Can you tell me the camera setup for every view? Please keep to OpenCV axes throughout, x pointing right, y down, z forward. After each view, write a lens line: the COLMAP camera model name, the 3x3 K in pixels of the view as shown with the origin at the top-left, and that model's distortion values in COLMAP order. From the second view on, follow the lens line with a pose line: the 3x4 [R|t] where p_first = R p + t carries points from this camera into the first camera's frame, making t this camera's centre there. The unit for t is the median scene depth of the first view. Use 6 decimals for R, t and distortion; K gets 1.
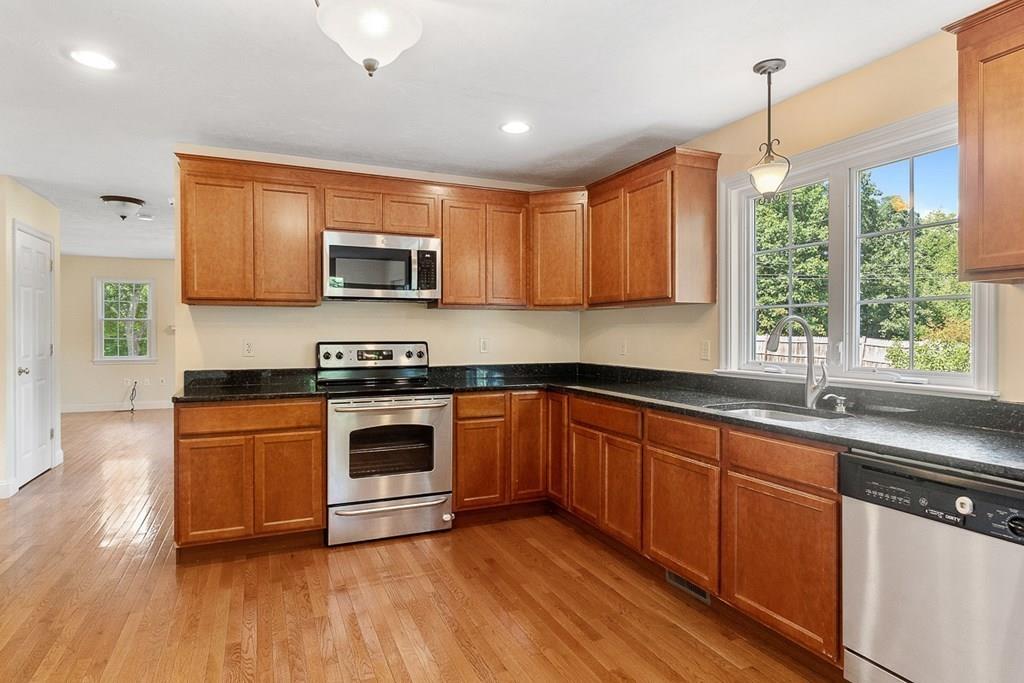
lens RADIAL K [[569.3, 0, 512.0], [0, 569.3, 341.5], [0, 0, 1]] dist [-0.002635, 0.000022]
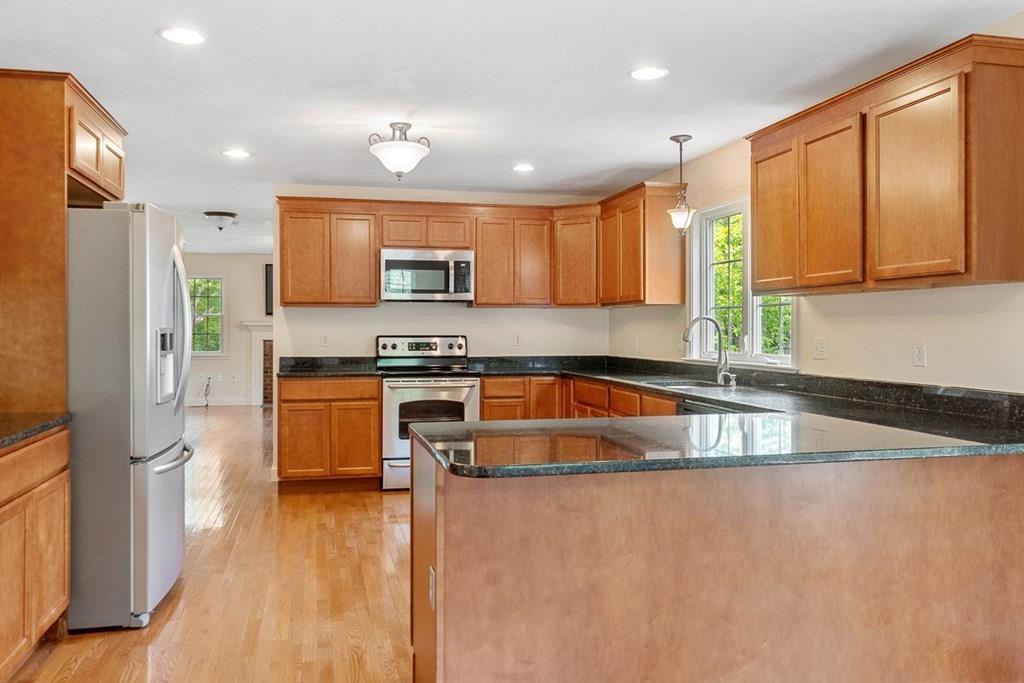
lens RADIAL K [[807.9, 0, 514.0], [0, 807.9, 345.4], [0, 0, 1]] dist [0.004436, 0.001376]
pose [[0.983713, 0.004924, -0.179679, 0.309552], [-0.004088, 0.999979, 0.005022, 0.014356], [0.179700, -0.004206, 0.983712, -0.783244]]
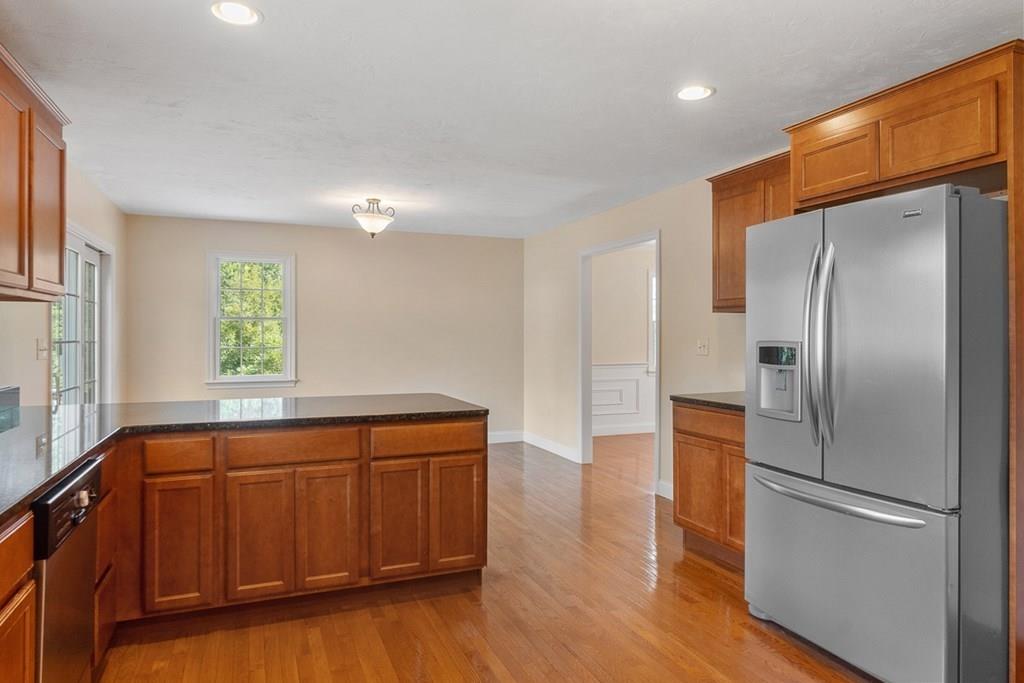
lens RADIAL K [[620.5, 0, 499.9], [0, 620.5, 345.1], [0, 0, 1]] dist [0.001501, 0.000459]
pose [[-0.998936, -0.002416, 0.046055, -0.028665], [-0.000957, 0.999498, 0.031671, -0.022059], [-0.046108, 0.031594, -0.998437, 1.031905]]
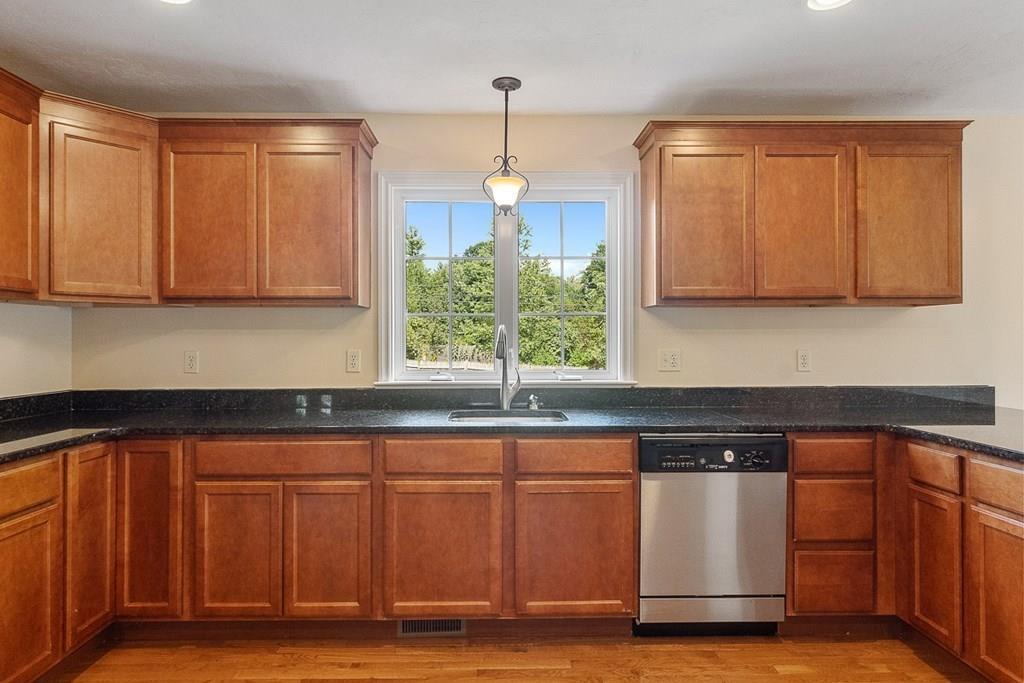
lens RADIAL K [[584.4, 0, 512.0], [0, 584.4, 341.5], [0, 0, 1]] dist [0.003468, 0.000398]
pose [[0.390719, -0.003984, 0.920502, -0.398433], [0.017469, 0.999843, -0.003088, -0.008090], [-0.920344, 0.017287, 0.390727, 0.440559]]
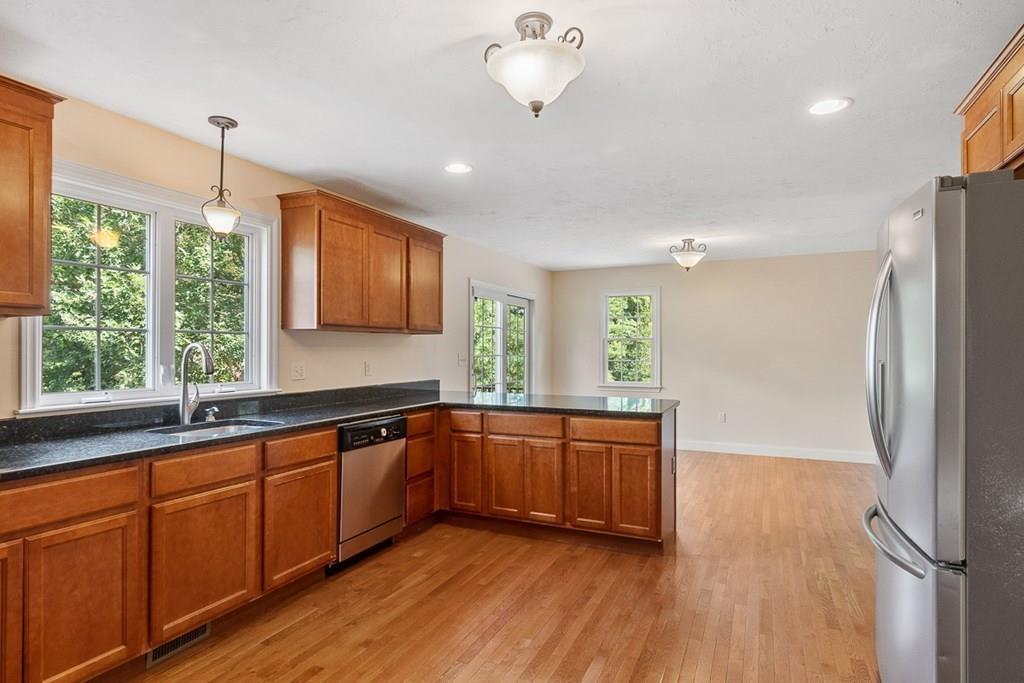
lens RADIAL K [[543.1, 0, 512.5], [0, 543.1, 352.5], [0, 0, 1]] dist [-0.000571, -0.000503]
pose [[-0.653832, -0.005695, 0.756618, -0.562238], [0.011184, 0.999790, 0.017190, -0.028650], [-0.756557, 0.019701, -0.653631, 0.967744]]
